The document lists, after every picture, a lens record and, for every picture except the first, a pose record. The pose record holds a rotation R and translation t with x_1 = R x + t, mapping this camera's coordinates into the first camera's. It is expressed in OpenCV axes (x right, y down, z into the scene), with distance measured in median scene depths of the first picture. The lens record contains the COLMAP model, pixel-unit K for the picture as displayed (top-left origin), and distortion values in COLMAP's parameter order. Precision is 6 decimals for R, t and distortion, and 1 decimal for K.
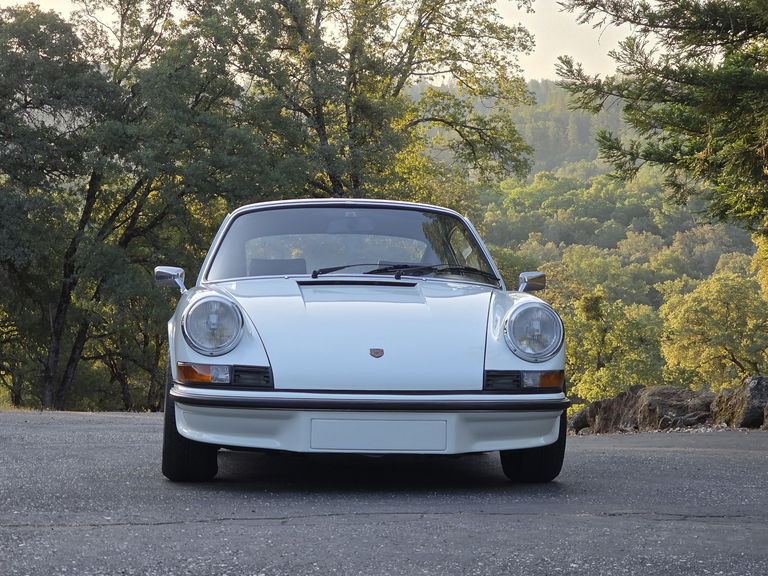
lens RADIAL K [[1970.7, 0, 381.4], [0, 1970.7, 285.5], [0, 0, 1]] dist [-0.416669, 0.000000]
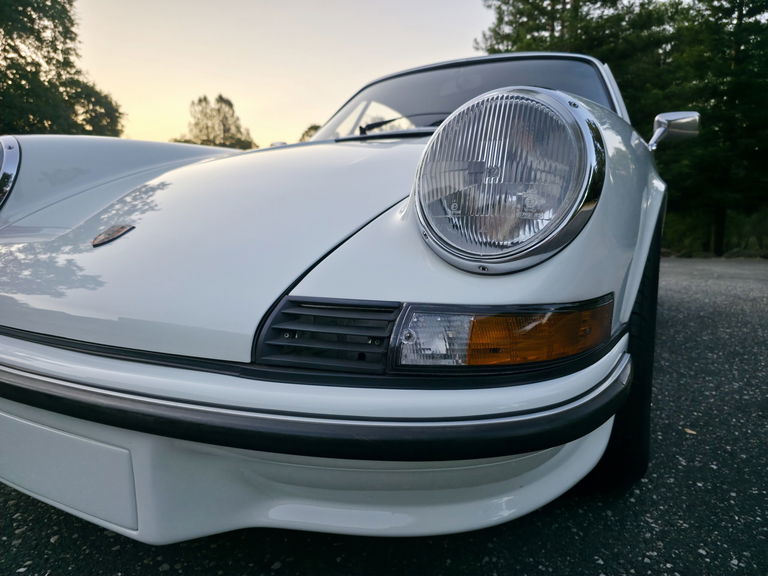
lens RADIAL K [[512.1, 0, 379.2], [0, 512.1, 291.4], [0, 0, 1]] dist [0.032445, -0.029390]
pose [[0.838680, 0.079752, -0.538754, 0.100169], [0.017074, 0.984884, 0.172371, 0.024919], [0.544357, -0.153763, 0.824641, 0.843973]]
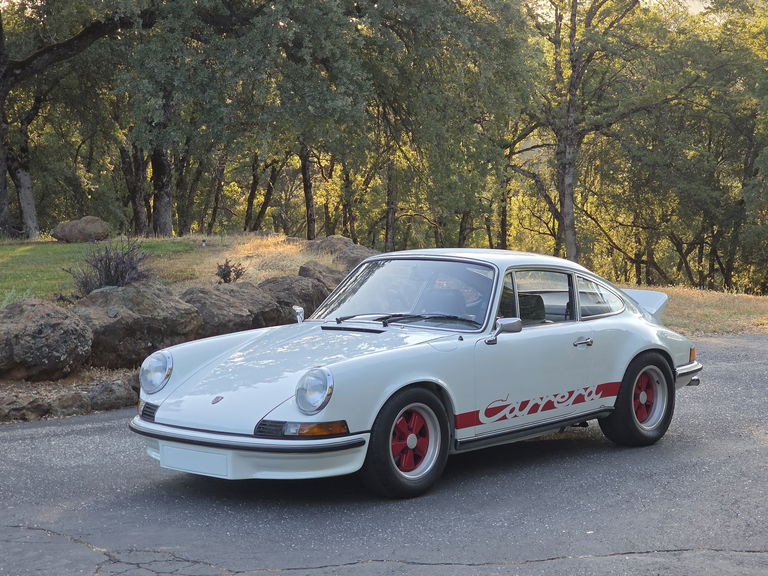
lens RADIAL K [[1724.3, 0, 382.3], [0, 1724.3, 283.2], [0, 0, 1]] dist [-0.270577, 0.000000]
pose [[0.683004, 0.026624, -0.729929, 0.878702], [0.045362, 0.995860, 0.078770, -0.127303], [0.729005, -0.086911, 0.678969, 0.233354]]
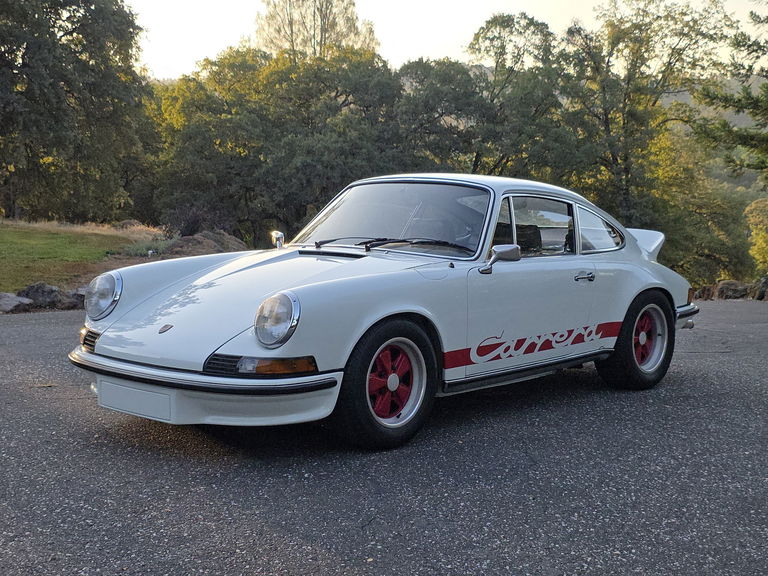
lens RADIAL K [[1196.5, 0, 385.1], [0, 1196.5, 282.2], [0, 0, 1]] dist [0.131392, 0.000000]
pose [[0.682980, 0.063405, -0.727680, 0.560089], [0.017376, 0.994533, 0.102966, -0.060895], [0.730231, -0.082968, 0.678144, 0.544034]]
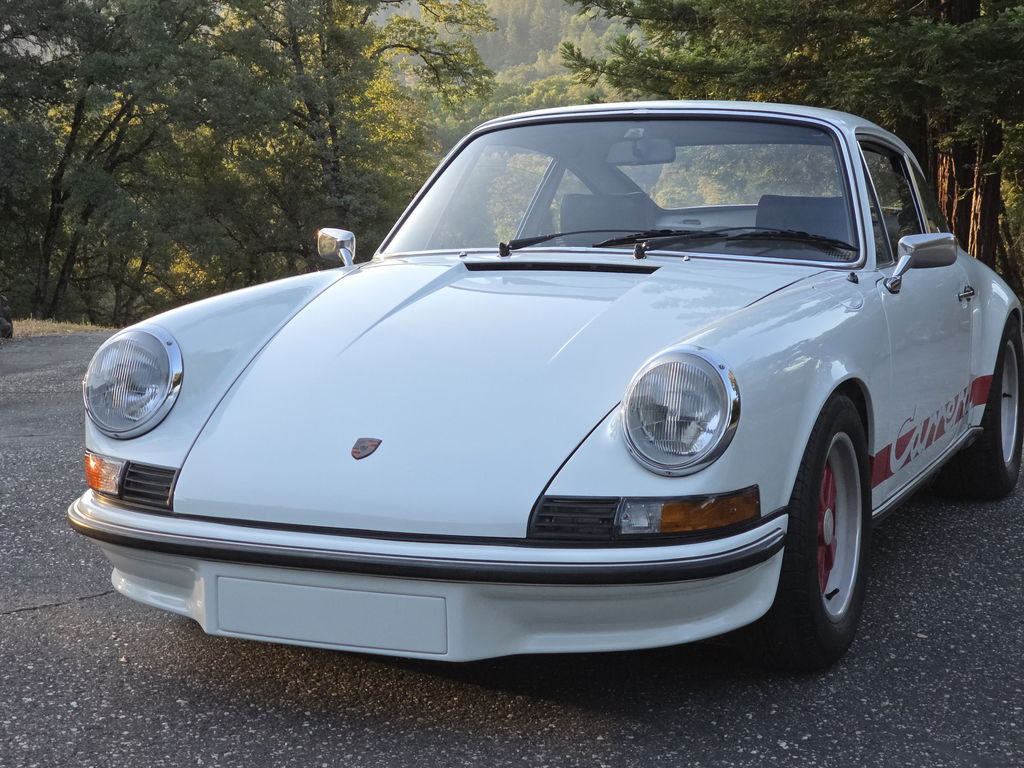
lens RADIAL K [[1978.0, 0, 509.4], [0, 1978.0, 388.3], [0, 0, 1]] dist [0.035058, 0.000000]
pose [[0.884934, 0.038758, -0.464100, 0.250882], [0.032433, 0.988983, 0.144435, -0.051767], [0.464585, -0.142867, 0.873928, 0.501200]]
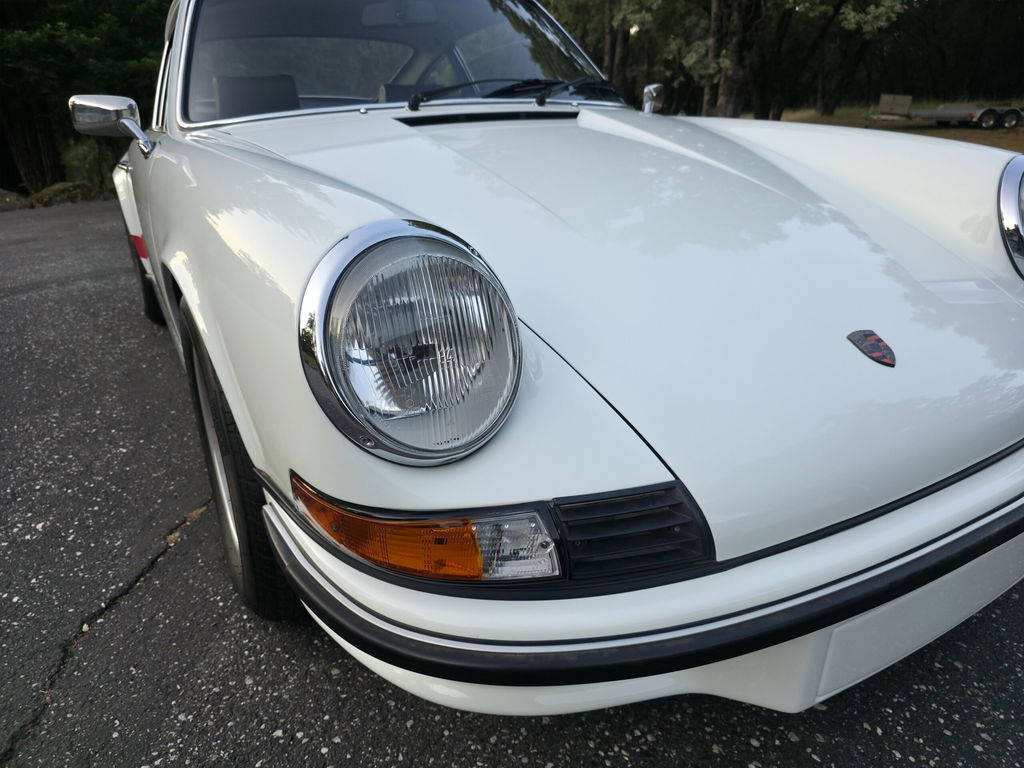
lens RADIAL K [[682.9, 0, 515.4], [0, 682.9, 389.8], [0, 0, 1]] dist [0.032445, -0.029390]
pose [[0.901794, -0.201251, 0.382447, -0.101873], [0.026465, 0.909010, 0.415934, -0.012324], [-0.431355, -0.364965, 0.825065, 0.830790]]
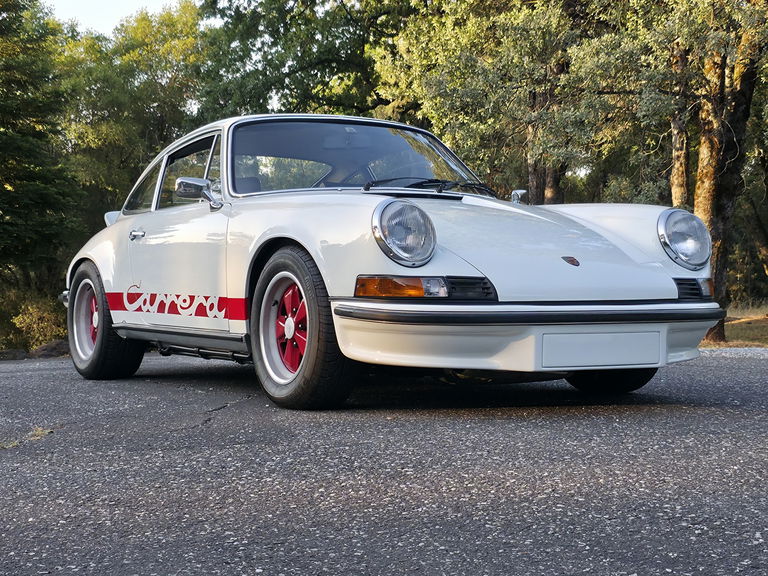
lens RADIAL K [[1353.3, 0, 381.7], [0, 1353.3, 287.0], [0, 0, 1]] dist [0.183940, 0.000000]
pose [[0.902700, -0.016416, 0.429956, -0.325262], [0.002407, 0.999449, 0.033107, 0.022401], [-0.430263, -0.028851, 0.902242, 0.413320]]
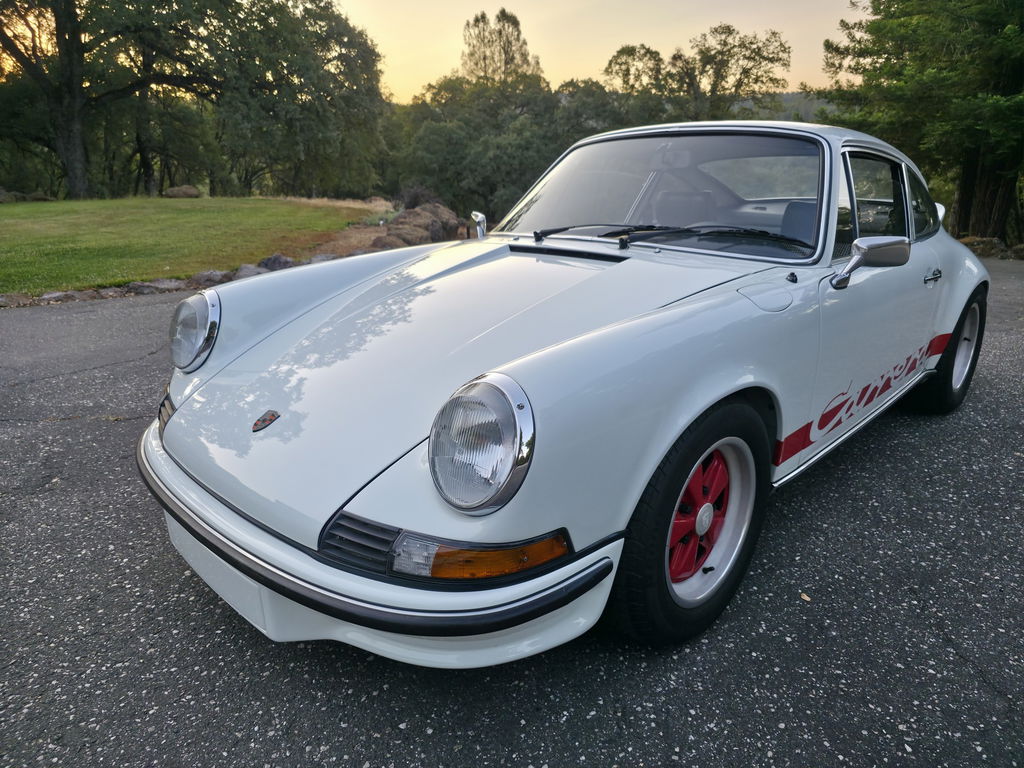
lens RADIAL K [[682.9, 0, 507.6], [0, 682.9, 387.0], [0, 0, 1]] dist [0.032445, -0.029390]
pose [[0.647106, 0.221135, -0.729626, 0.182901], [0.036711, 0.946863, 0.319535, -0.038438], [0.761516, -0.233558, 0.604602, 0.838798]]
